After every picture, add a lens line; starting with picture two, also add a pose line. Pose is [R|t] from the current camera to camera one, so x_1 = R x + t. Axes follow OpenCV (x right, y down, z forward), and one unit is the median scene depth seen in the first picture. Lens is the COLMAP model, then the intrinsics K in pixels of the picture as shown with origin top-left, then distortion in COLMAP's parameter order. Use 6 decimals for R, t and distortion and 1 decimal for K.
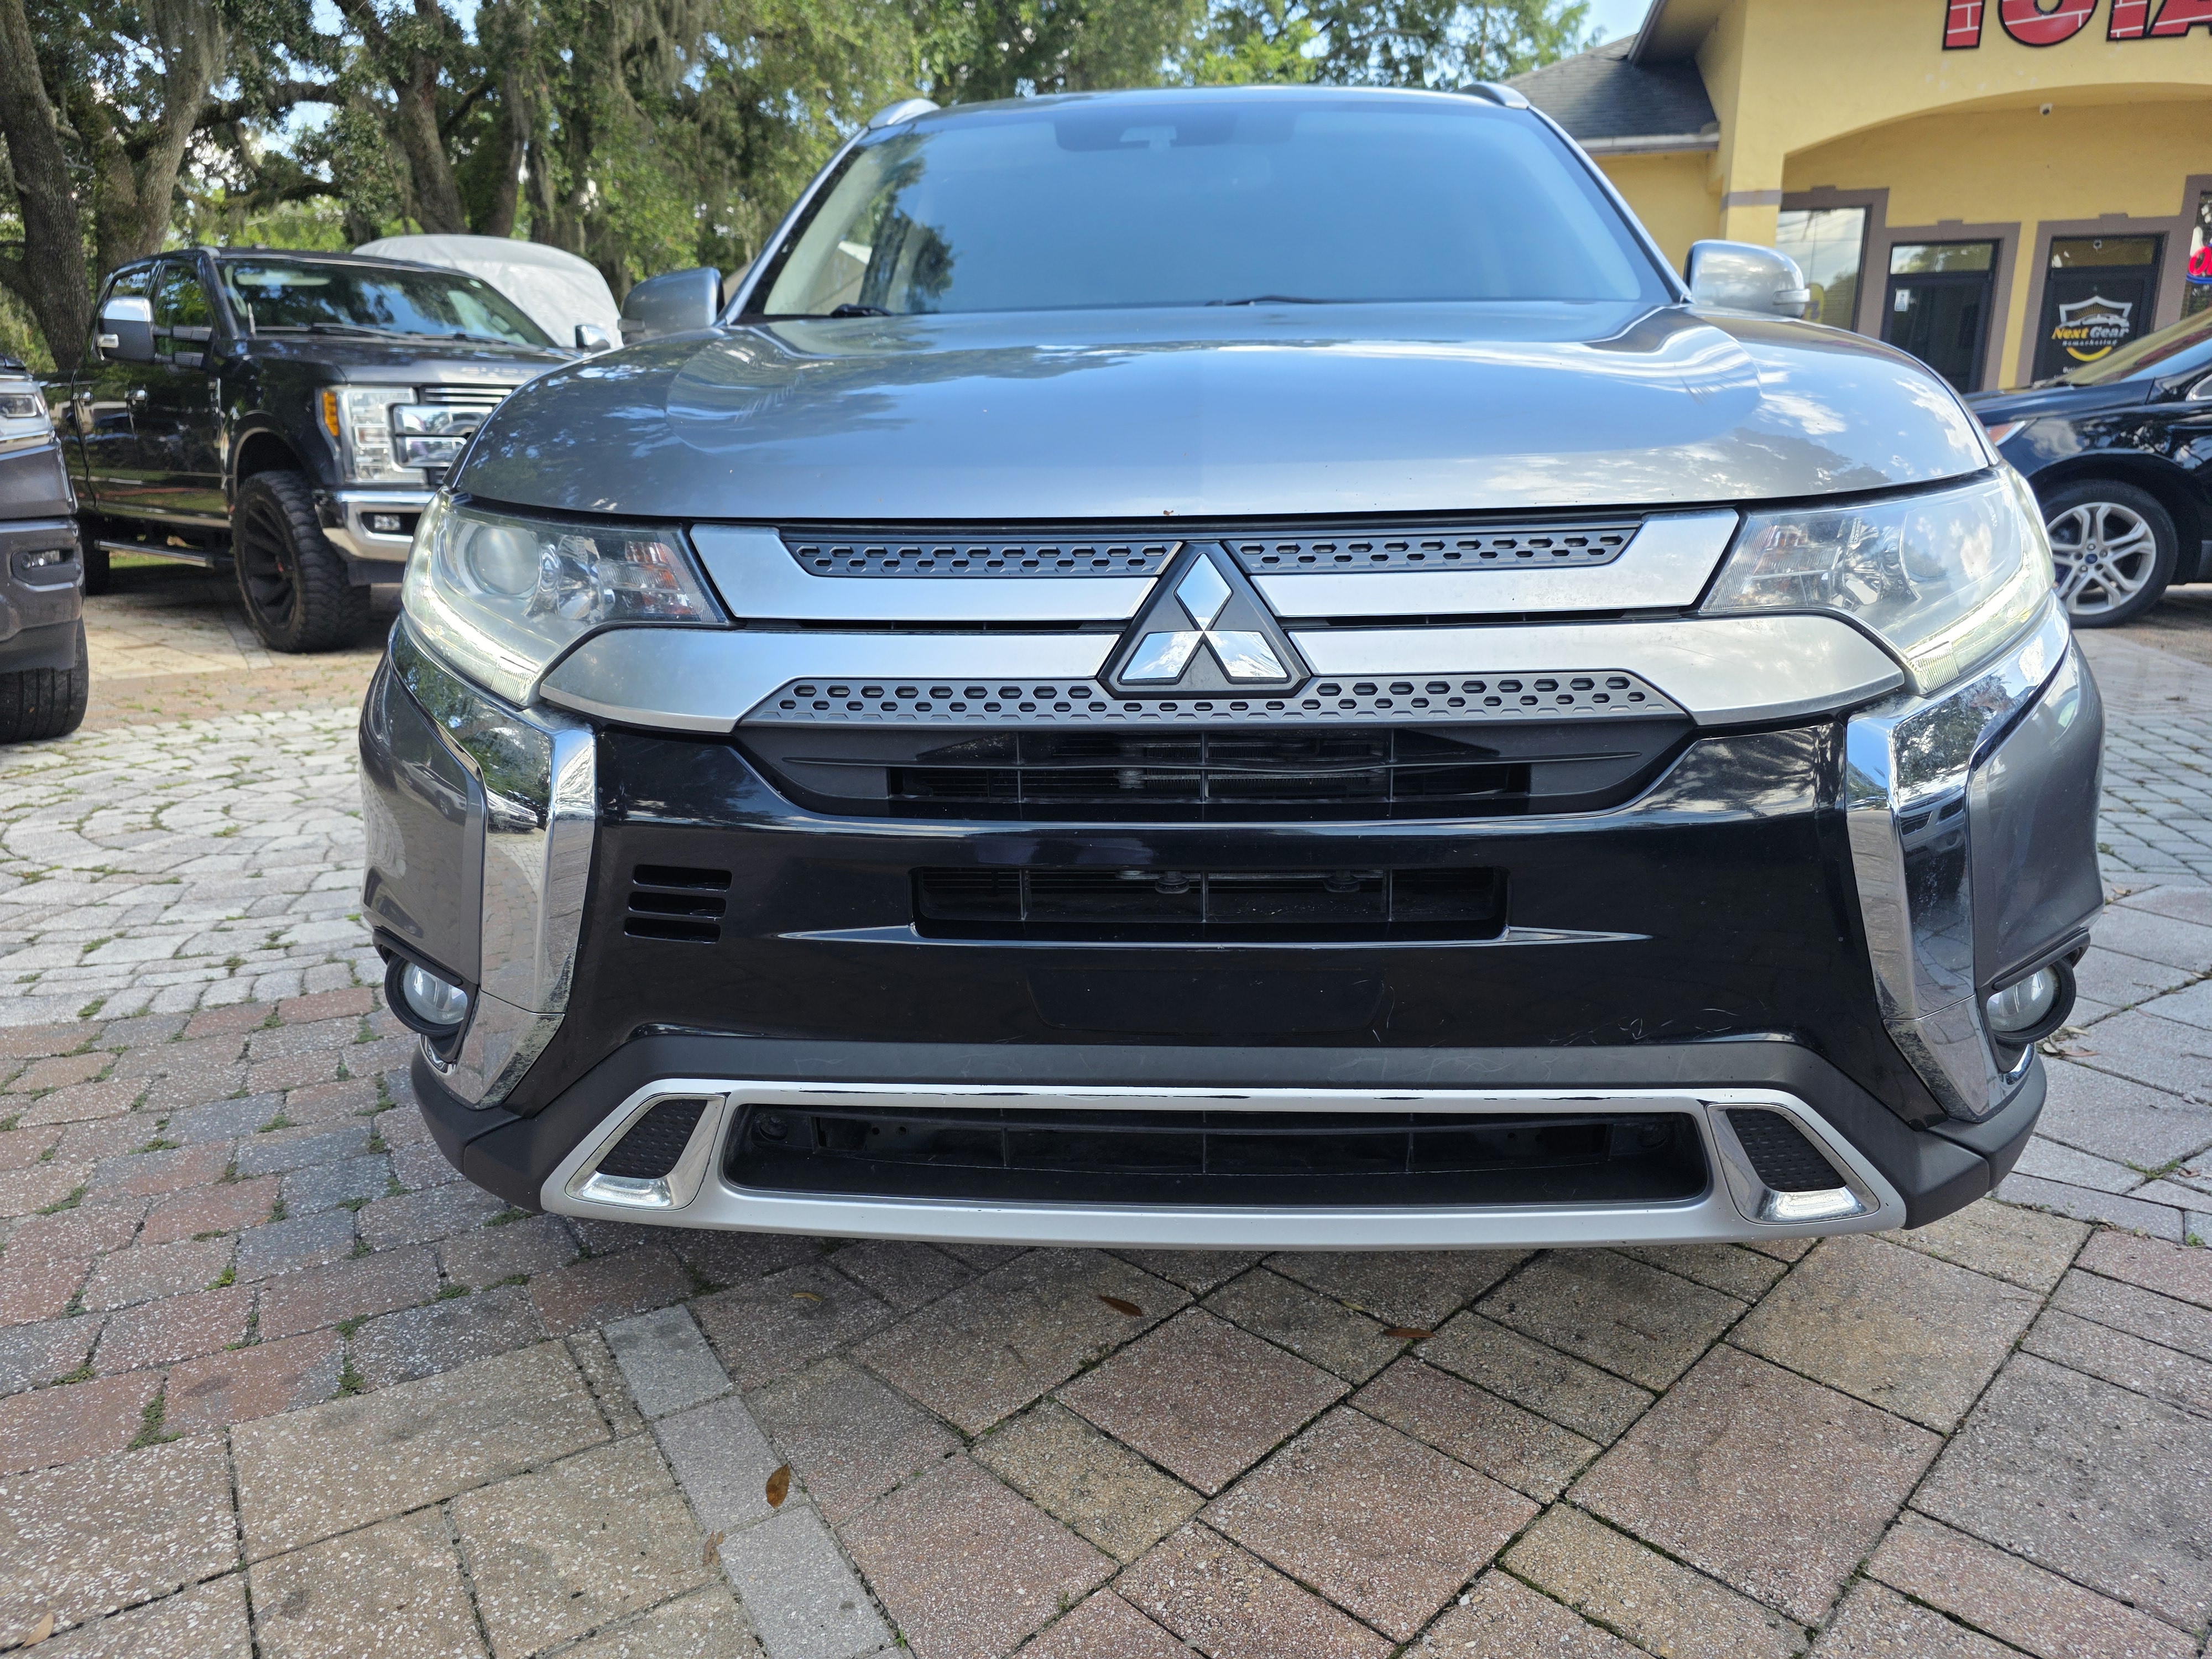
lens RADIAL K [[1461.1, 0, 1106.0], [0, 1461.1, 829.5], [0, 0, 1]] dist [0.043508, -0.036967]
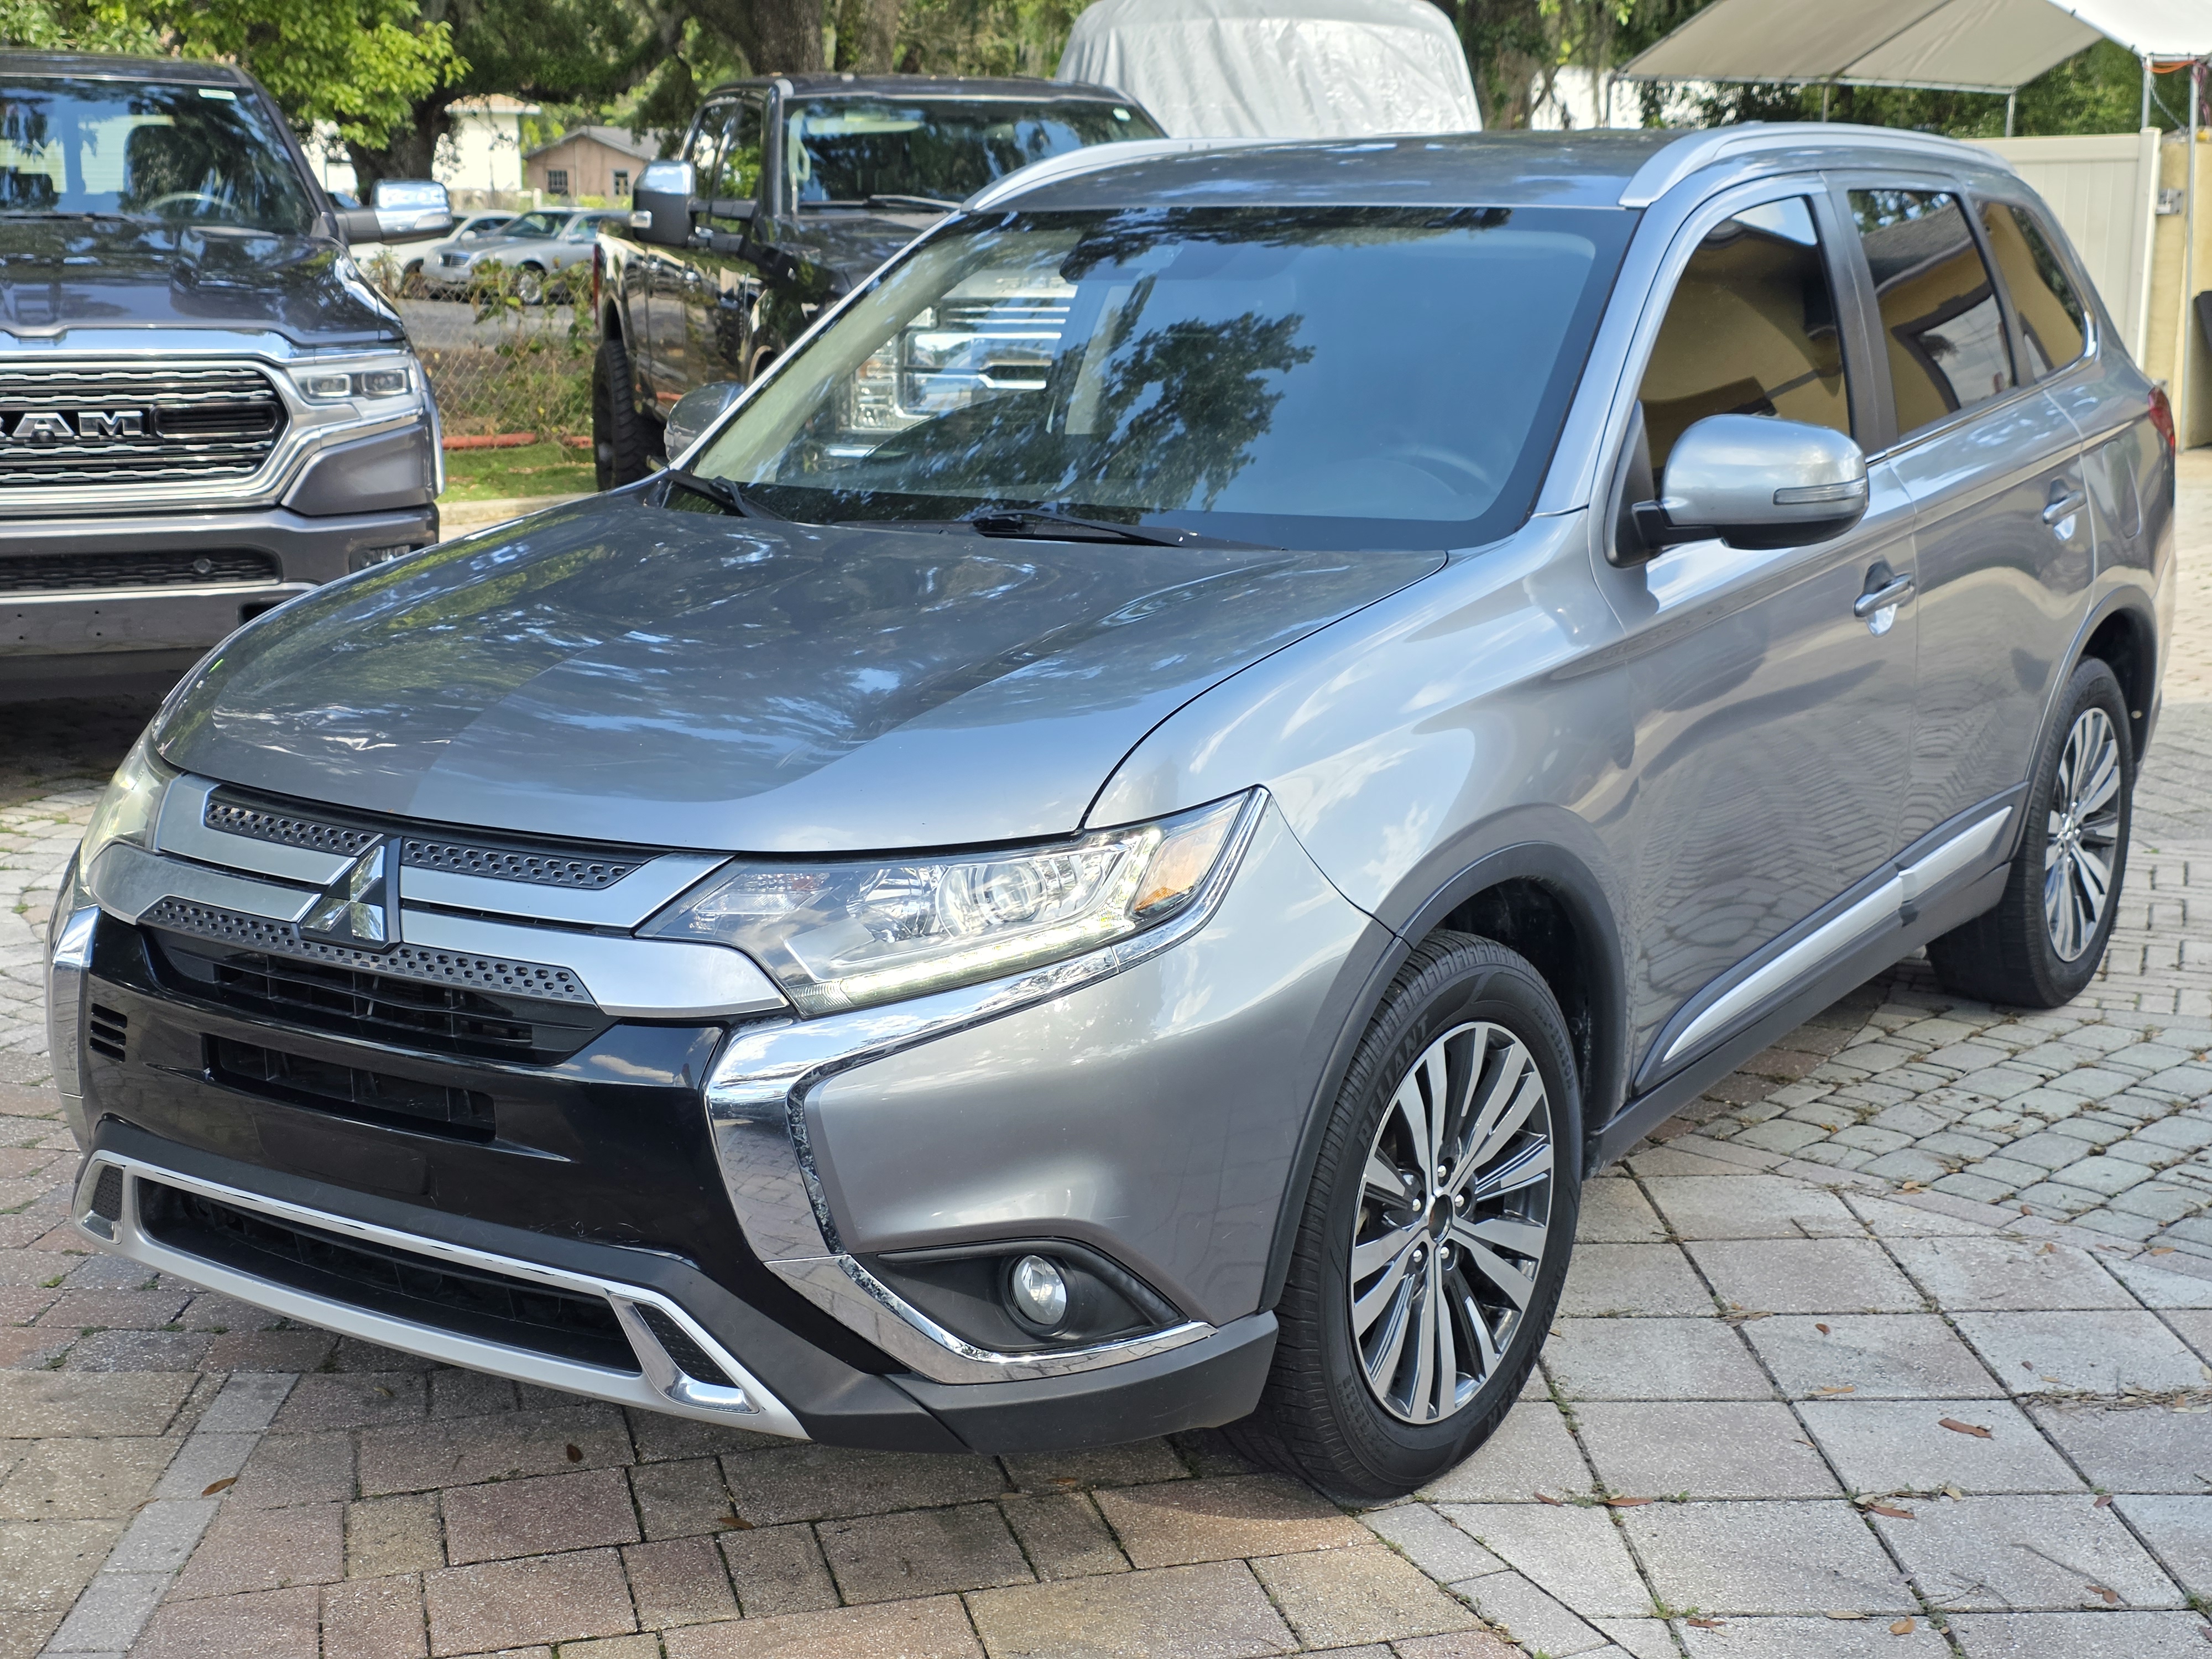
lens RADIAL K [[2843.4, 0, 1107.1], [0, 2843.4, 906.8], [0, 0, 1]] dist [0.115382, -0.127903]
pose [[0.863842, 0.129815, -0.486749, 1.561274], [-0.136862, 0.990362, 0.021236, -0.217789], [0.484814, 0.048273, 0.873284, -0.837043]]
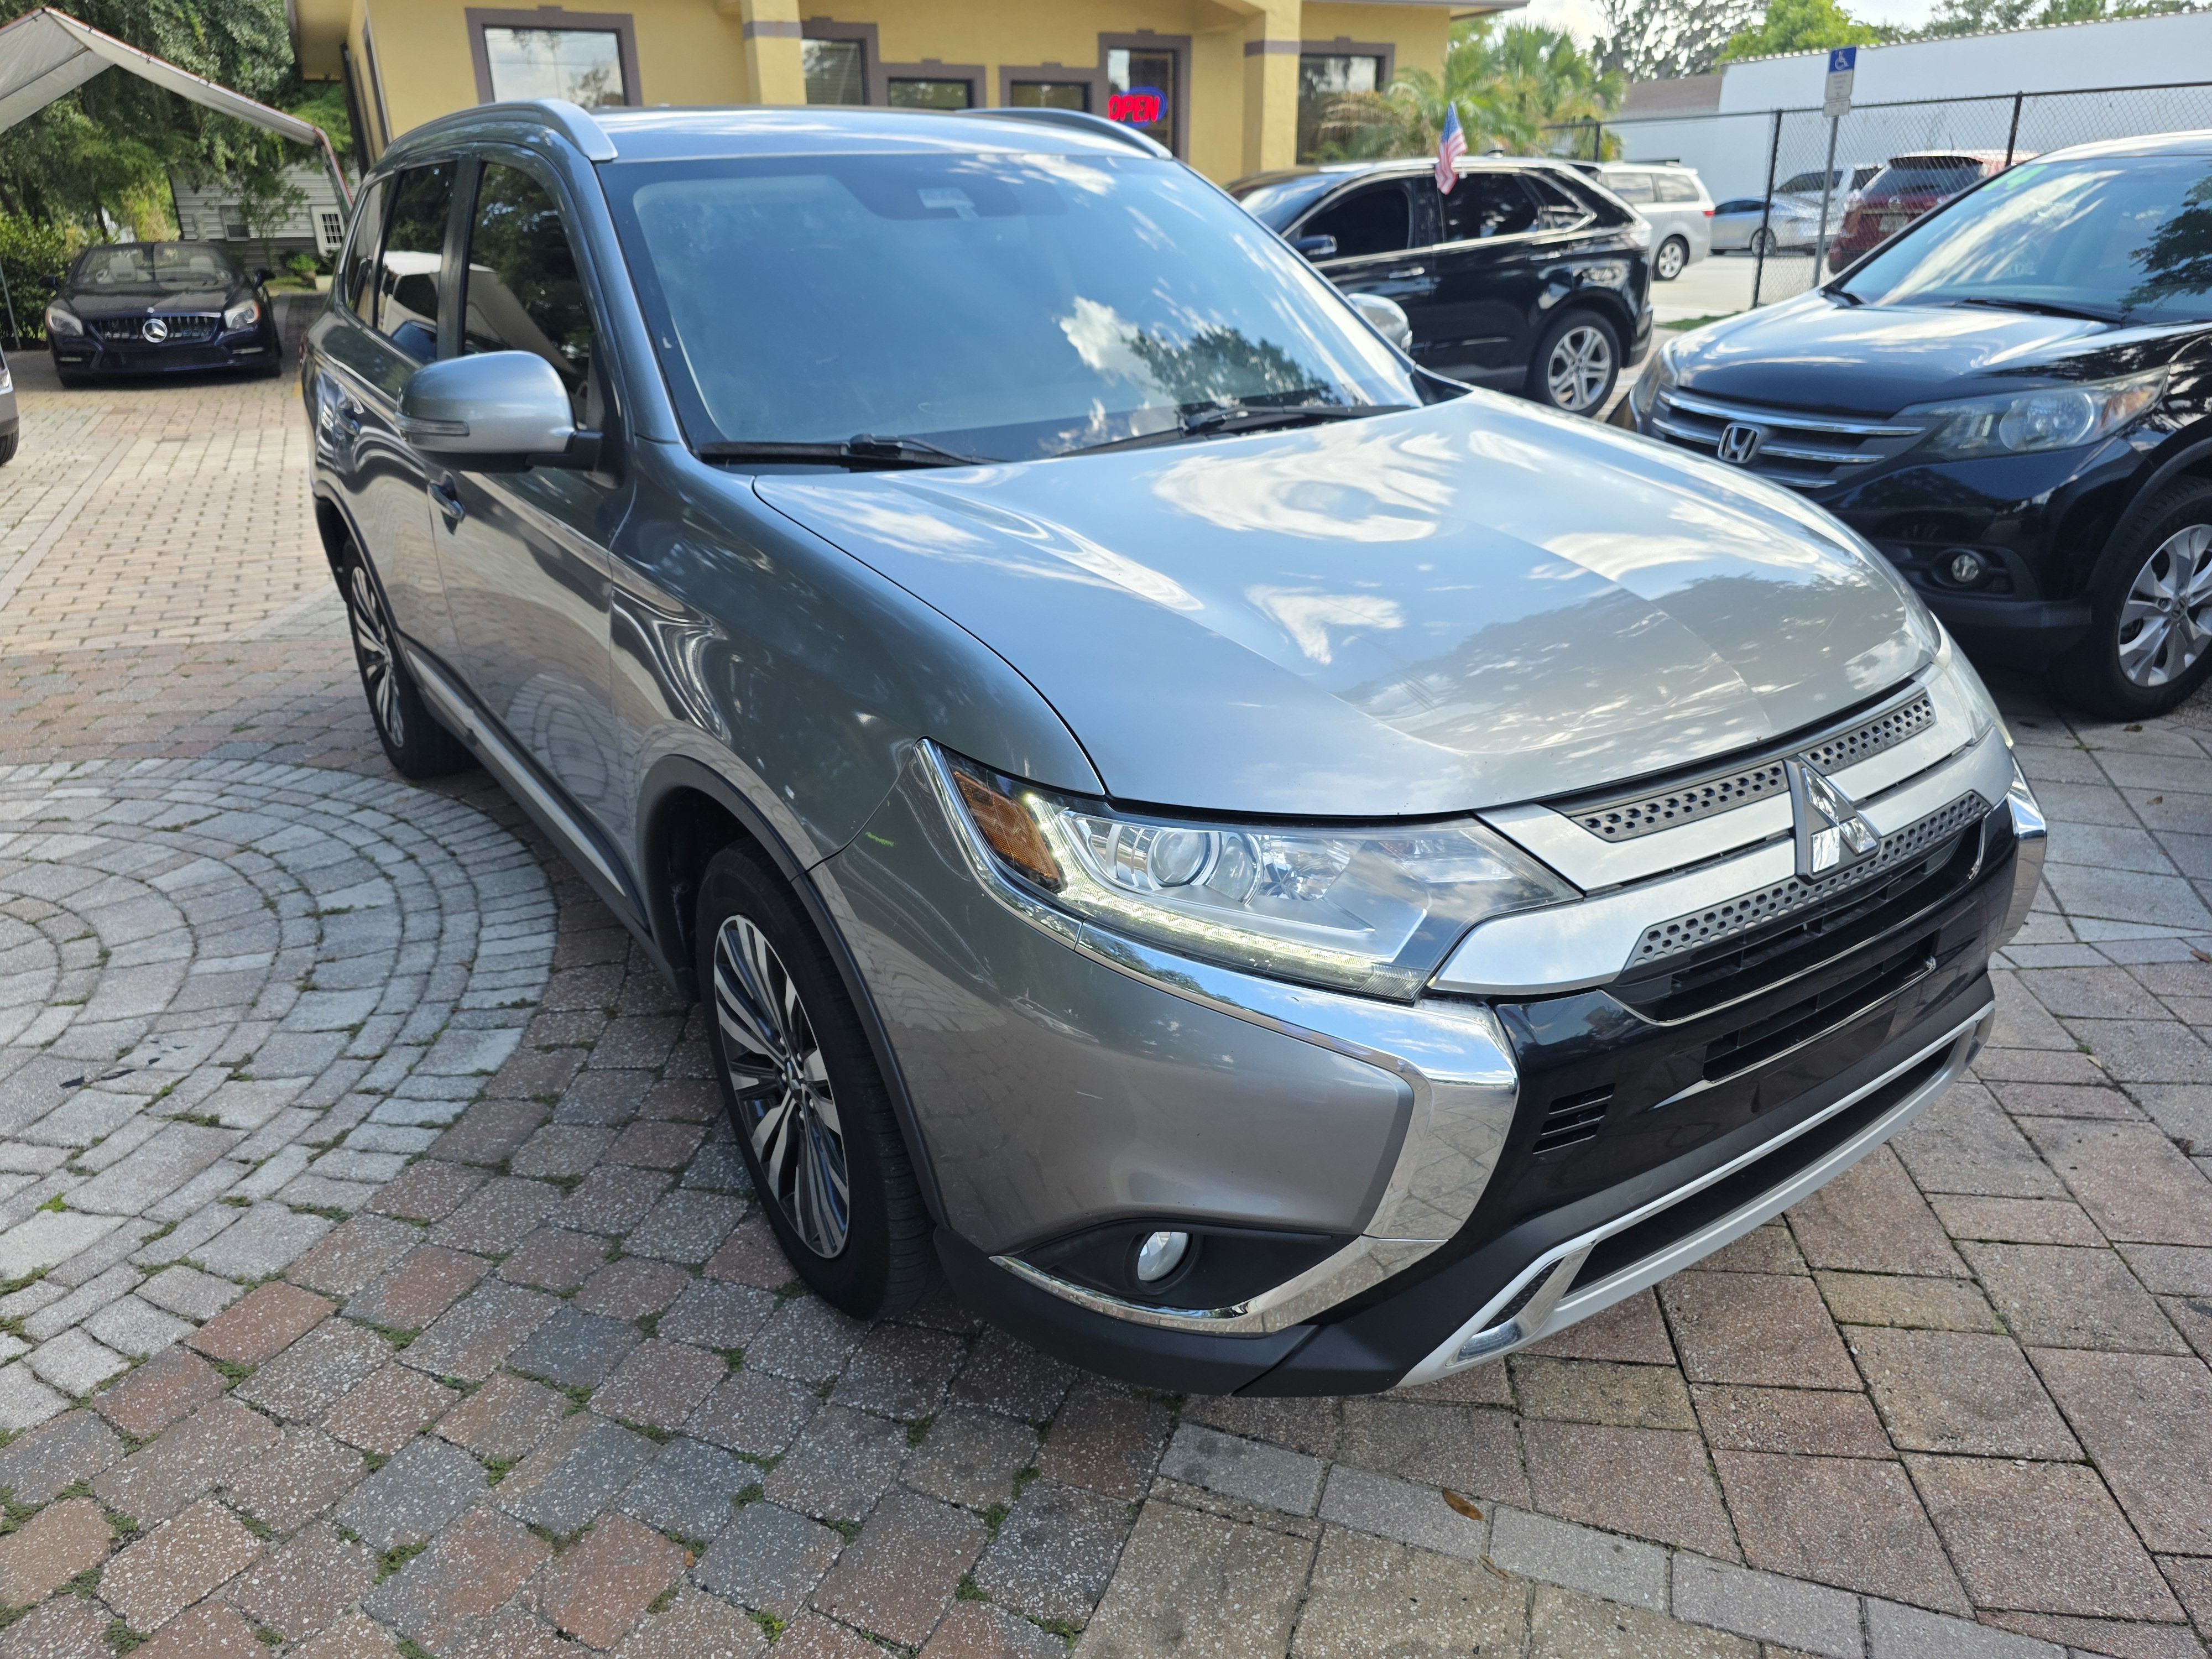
lens RADIAL K [[1474.6, 0, 1065.9], [0, 1474.6, 823.4], [0, 0, 1]] dist [0.040489, -0.032569]
pose [[0.795404, -0.234304, 0.558958, -1.021551], [0.162465, 0.970927, 0.175802, -0.388584], [-0.583899, -0.049023, 0.810345, 0.177586]]
